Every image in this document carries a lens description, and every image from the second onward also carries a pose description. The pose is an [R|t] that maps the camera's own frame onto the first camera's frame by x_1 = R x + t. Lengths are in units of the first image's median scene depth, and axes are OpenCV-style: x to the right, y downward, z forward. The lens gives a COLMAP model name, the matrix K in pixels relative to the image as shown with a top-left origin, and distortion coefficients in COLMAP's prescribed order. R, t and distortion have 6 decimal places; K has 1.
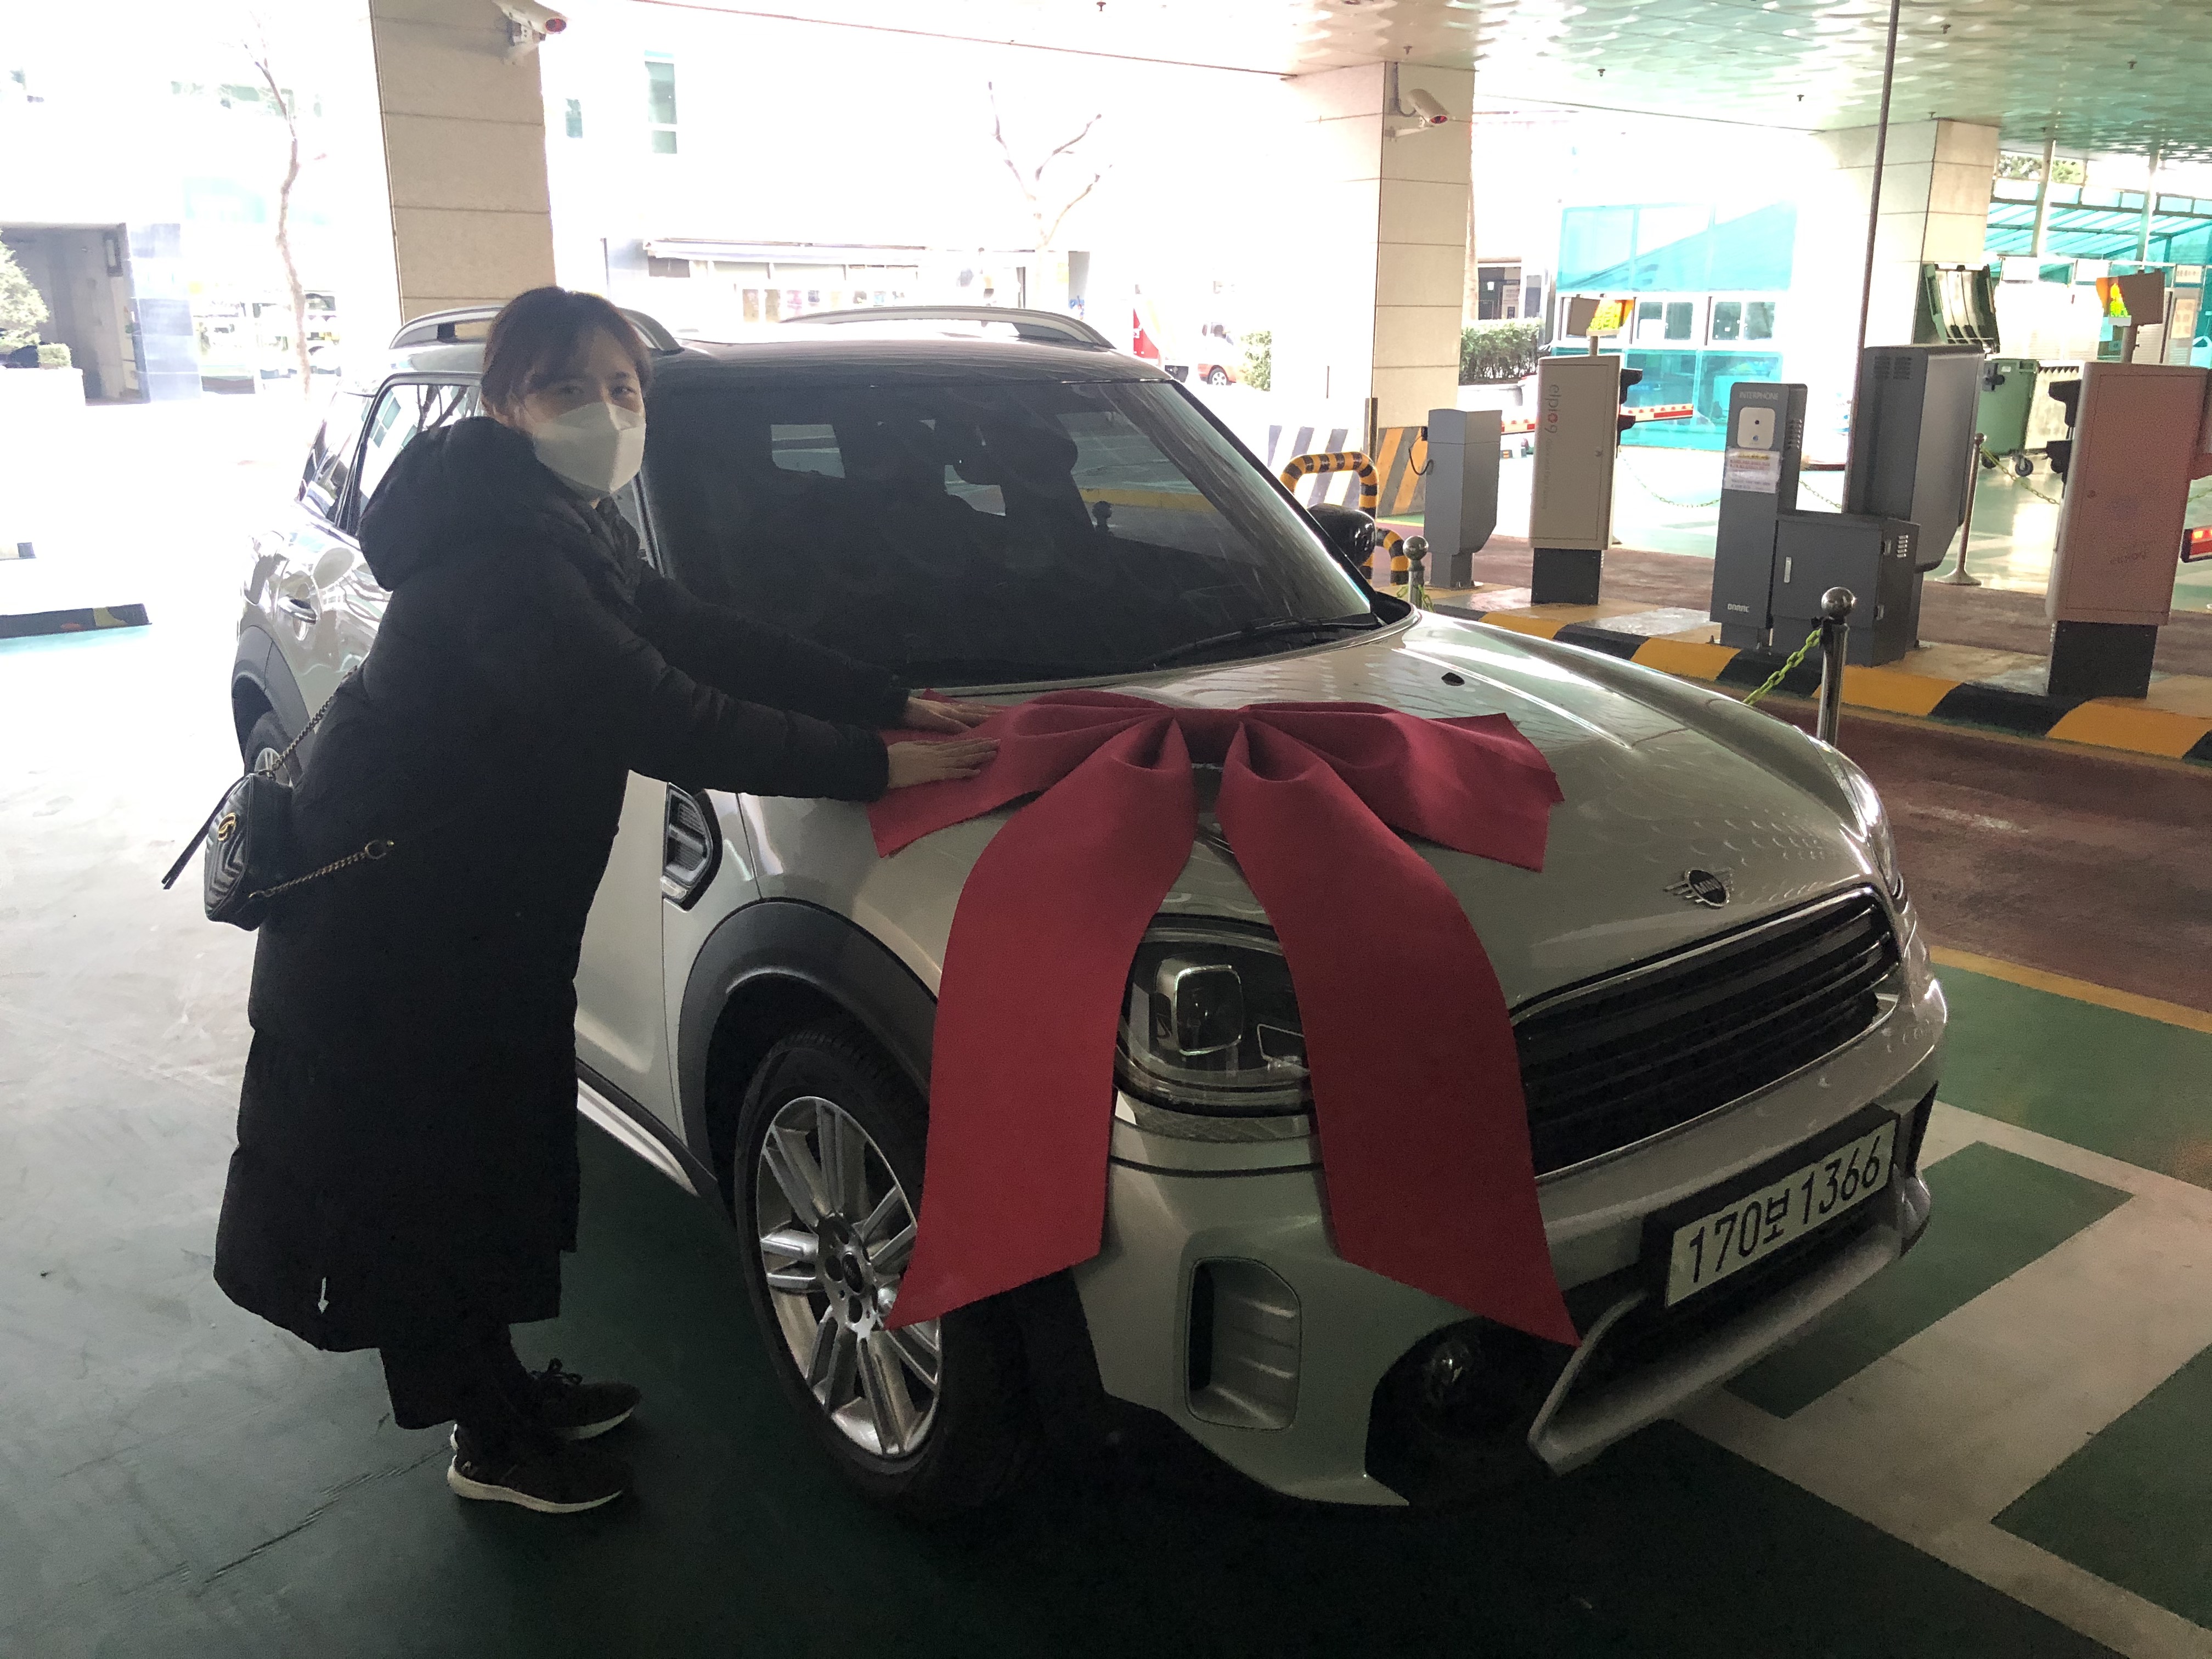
lens RADIAL K [[1787.4, 0, 1106.0], [0, 1787.4, 829.5], [0, 0, 1]] dist [0.003689, 0.008078]
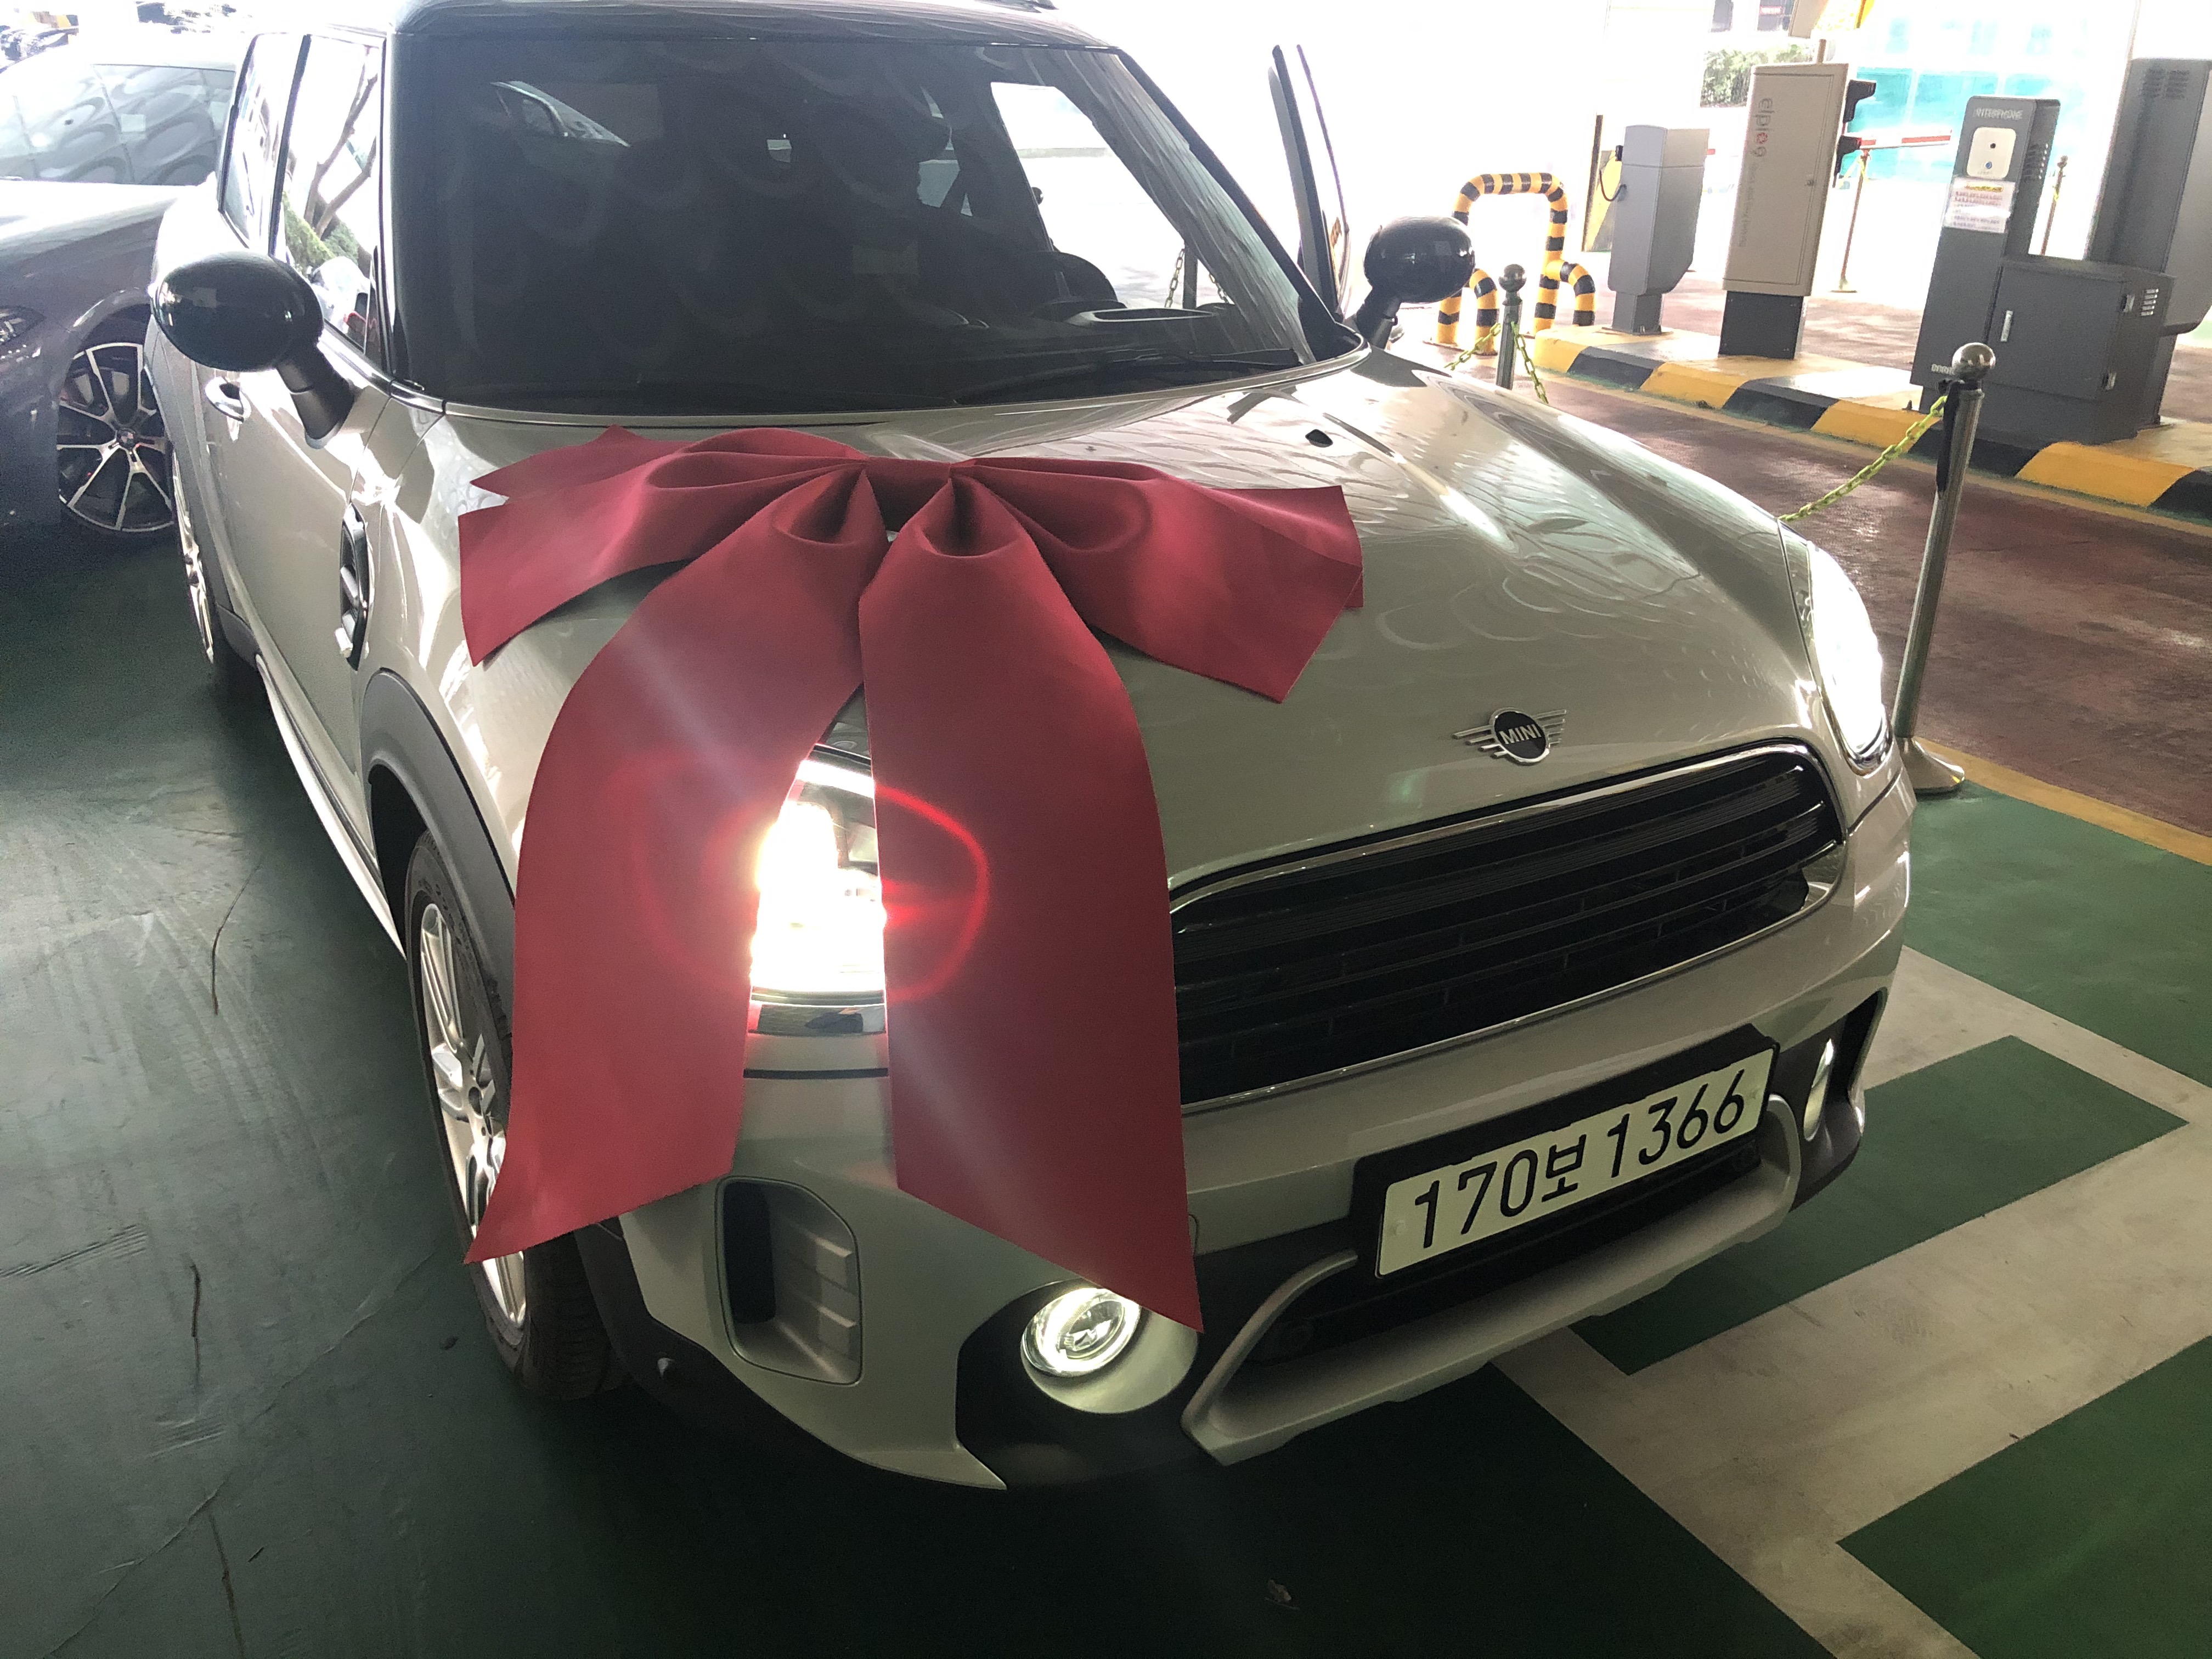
lens RADIAL K [[1779.8, 0, 1108.8], [0, 1779.8, 839.0], [0, 0, 1]] dist [-0.000008, 0.002130]
pose [[0.990426, 0.074209, -0.116399, 0.107782], [-0.055921, 0.986615, 0.153176, -0.012471], [0.126208, -0.145201, 0.981320, 0.101388]]
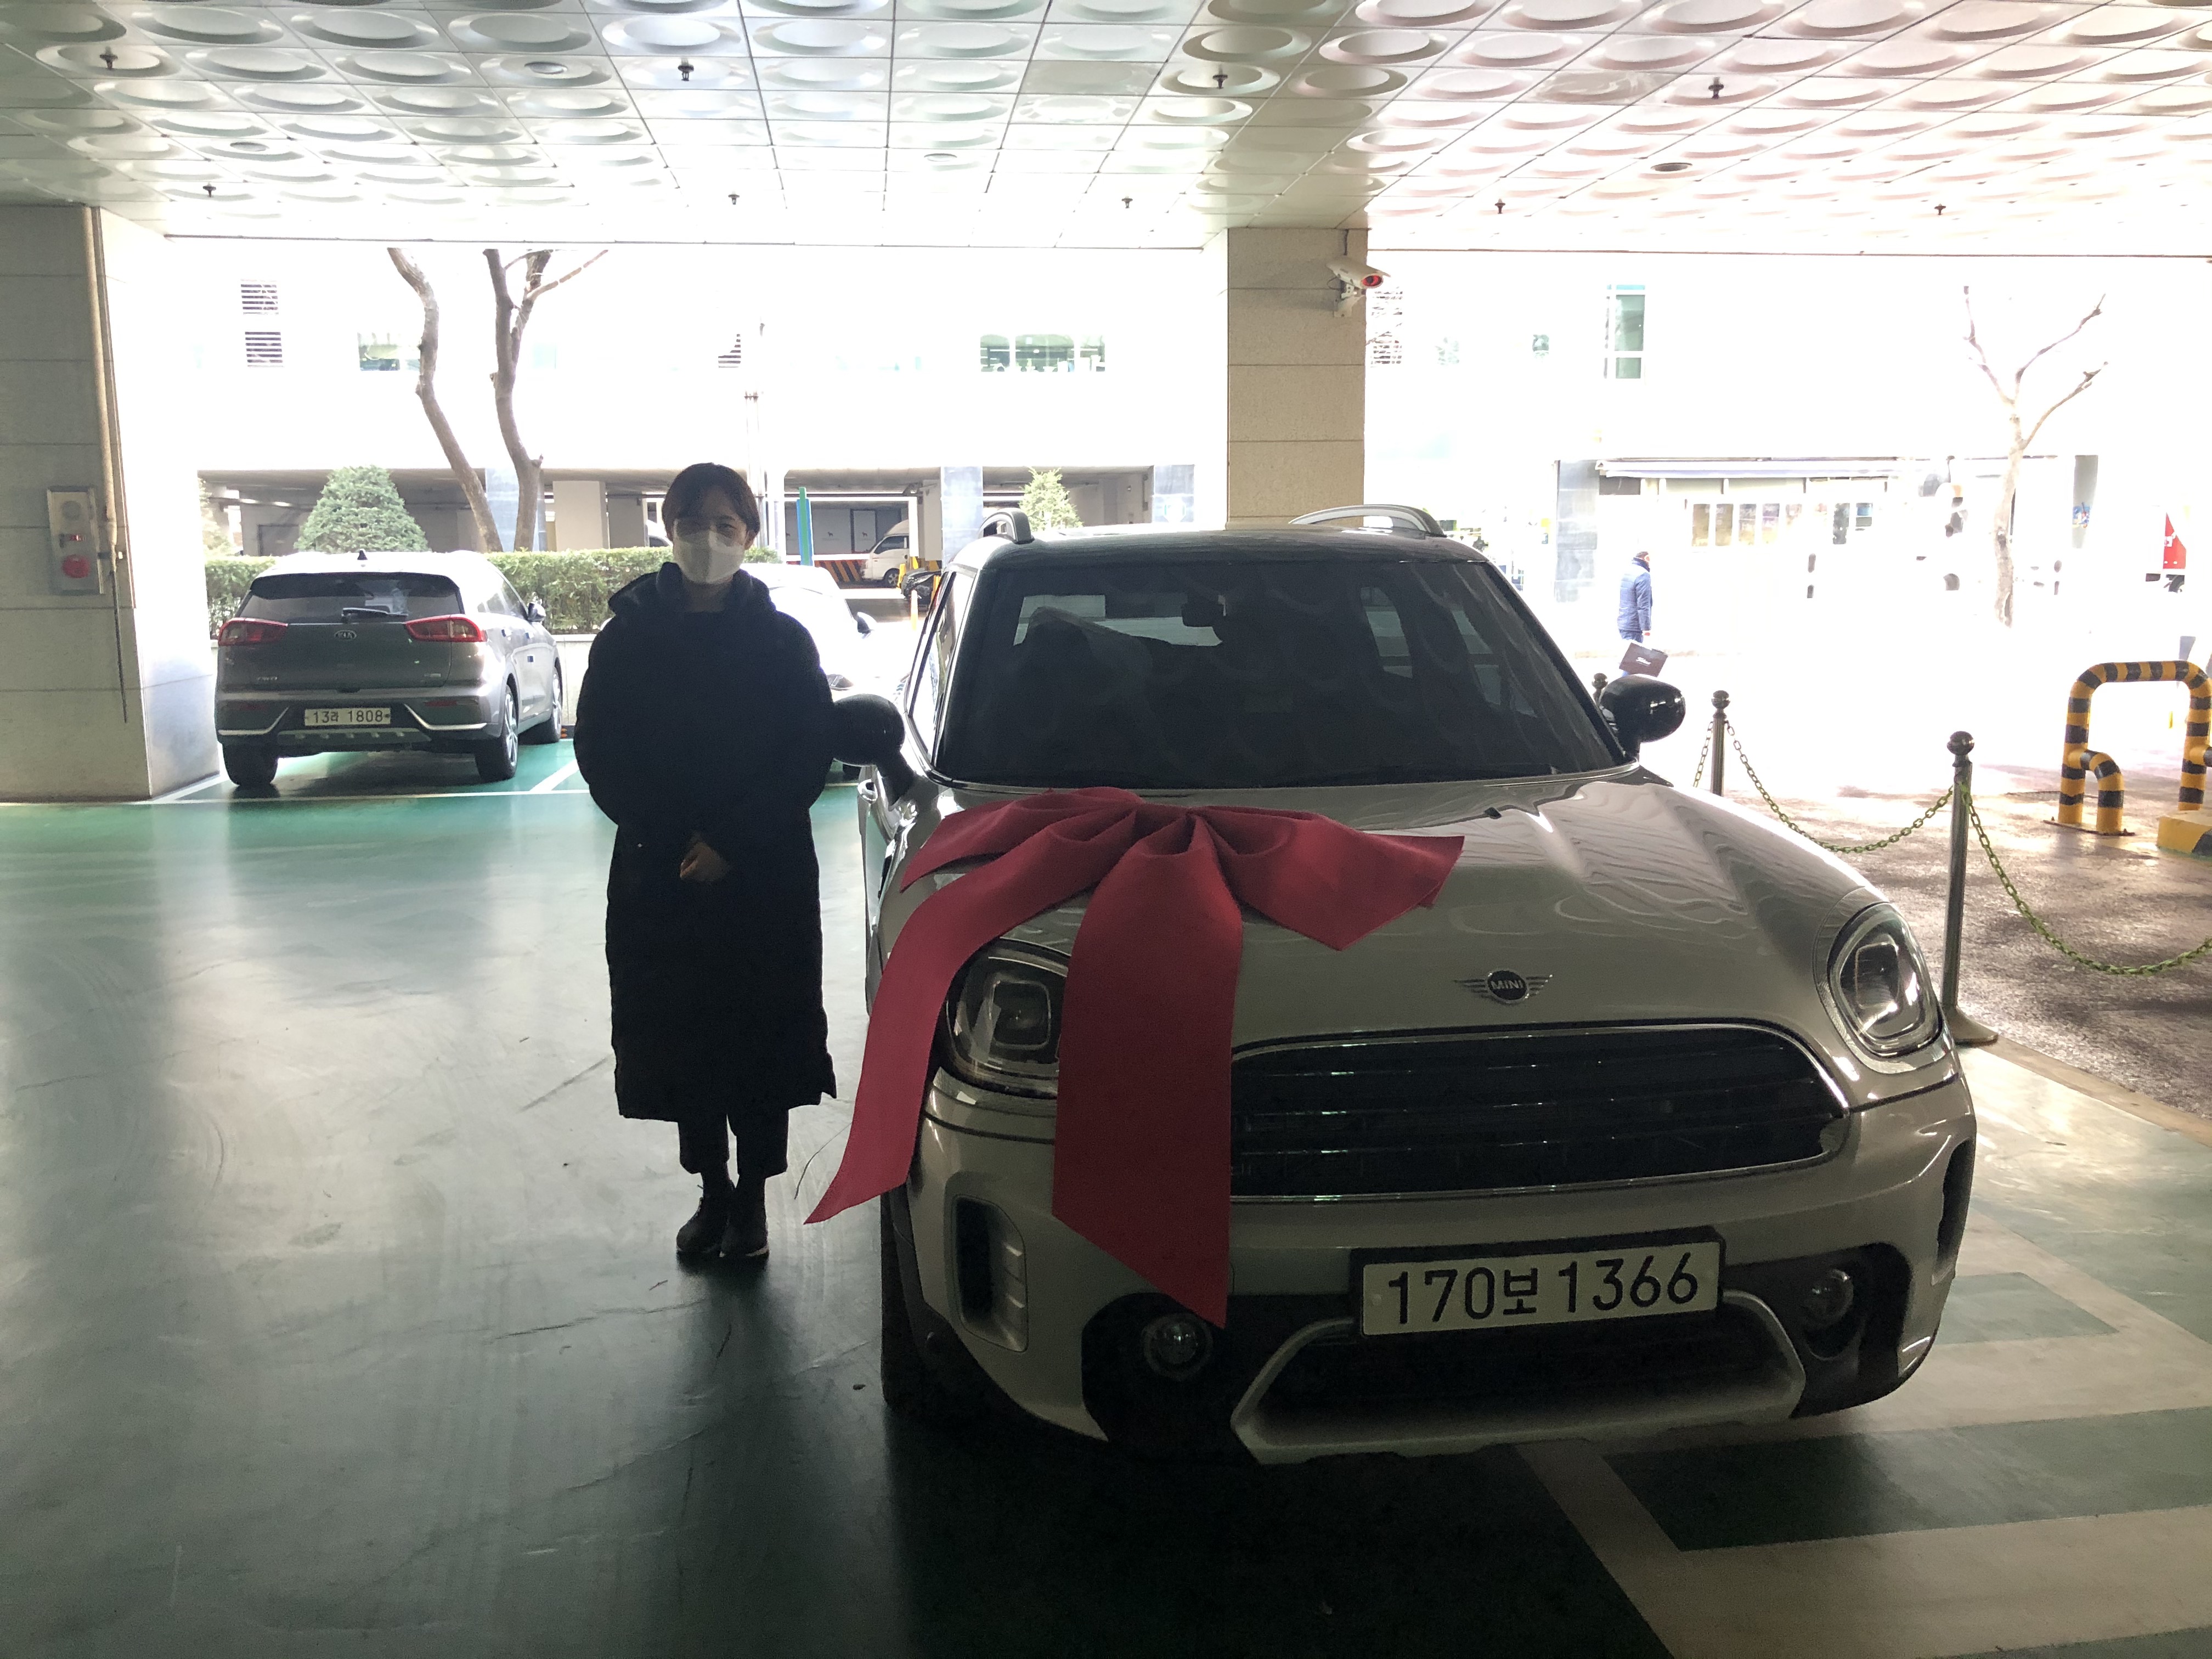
lens RADIAL K [[1795.5, 0, 1106.0], [0, 1795.5, 829.5], [0, 0, 1]] dist [-0.004371, -0.008223]
pose [[0.859177, 0.065378, -0.507485, 0.288104], [-0.124085, 0.988820, -0.082689, 0.025071], [0.496405, 0.134016, 0.857684, -0.040089]]
